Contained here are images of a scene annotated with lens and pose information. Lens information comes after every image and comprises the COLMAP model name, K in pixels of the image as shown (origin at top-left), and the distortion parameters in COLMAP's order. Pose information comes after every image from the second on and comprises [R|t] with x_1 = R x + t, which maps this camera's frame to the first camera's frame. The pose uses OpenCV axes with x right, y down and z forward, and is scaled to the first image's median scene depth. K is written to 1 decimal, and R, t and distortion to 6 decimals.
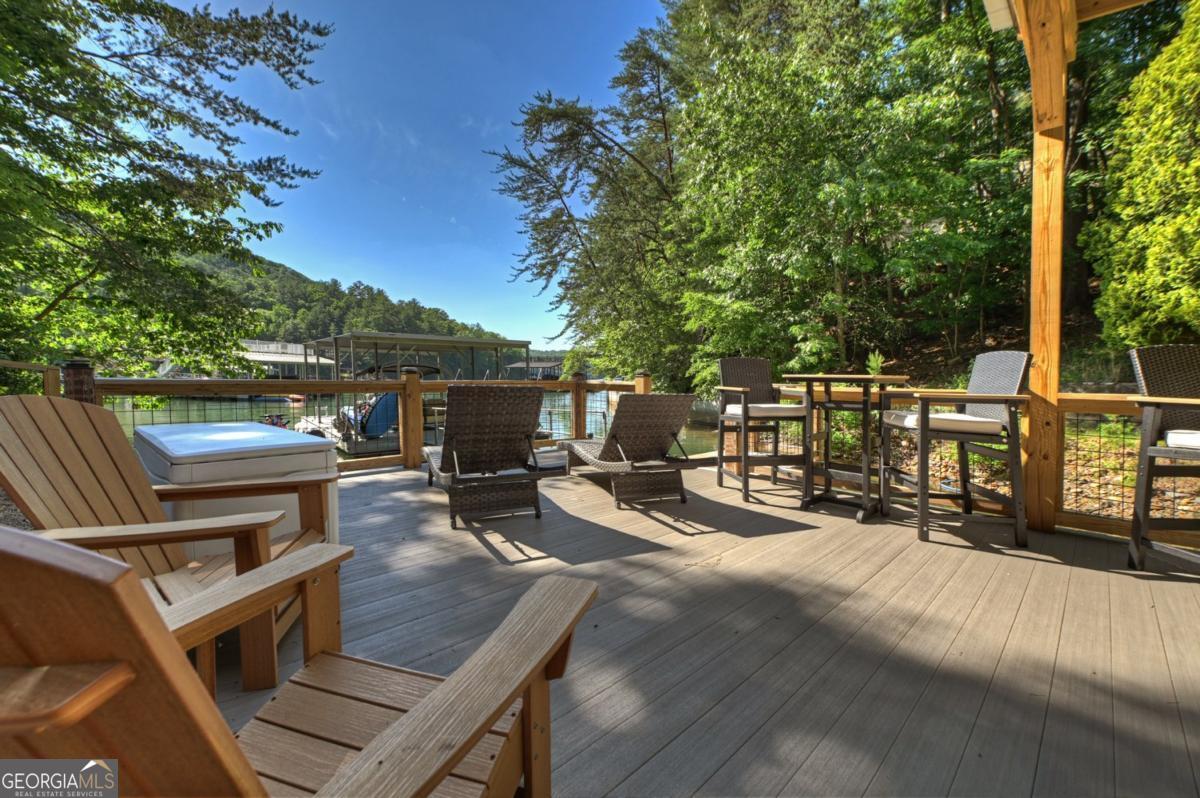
lens RADIAL K [[478.4, 0, 626.7], [0, 478.4, 378.1], [0, 0, 1]] dist [0.008221, 0.000084]
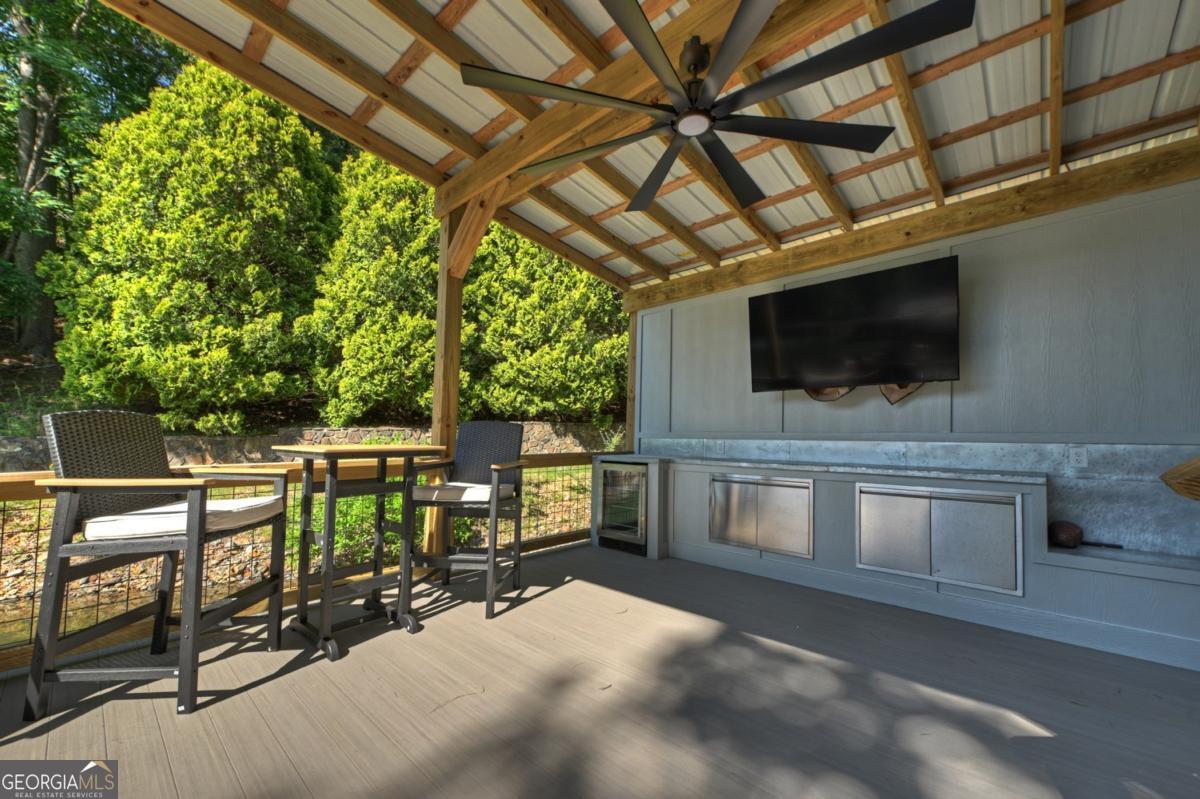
lens RADIAL K [[475.9, 0, 598.3], [0, 475.9, 417.4], [0, 0, 1]] dist [0.008642, 0.000095]
pose [[-0.035137, 0.022805, 0.999122, 0.066748], [-0.005455, 0.999720, -0.023011, -0.010376], [-0.999368, -0.006258, -0.035003, 0.042409]]
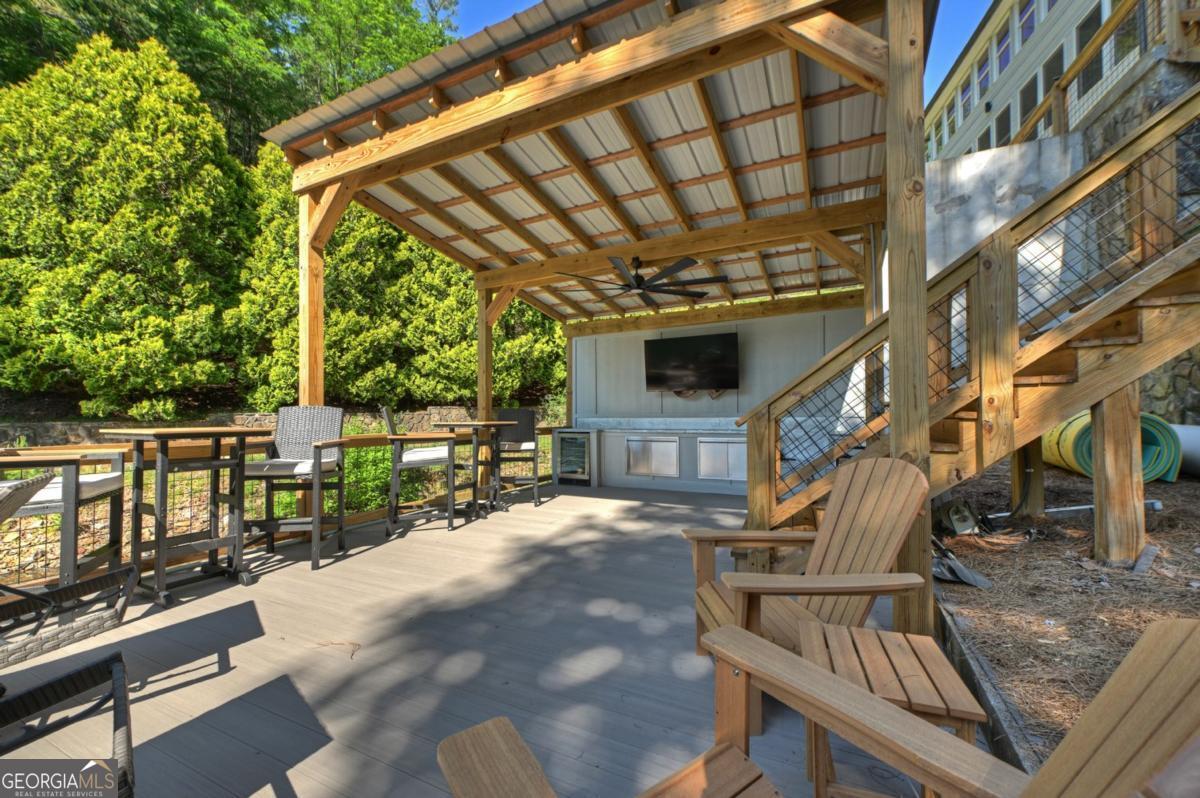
lens RADIAL K [[471.6, 0, 599.5], [0, 471.6, 364.6], [0, 0, 1]] dist [0.001319, 0.000076]
pose [[-0.317199, 0.093679, 0.943721, -0.195326], [0.001569, 0.995160, -0.098258, -0.011847], [-0.948358, -0.029686, -0.315810, 0.193258]]
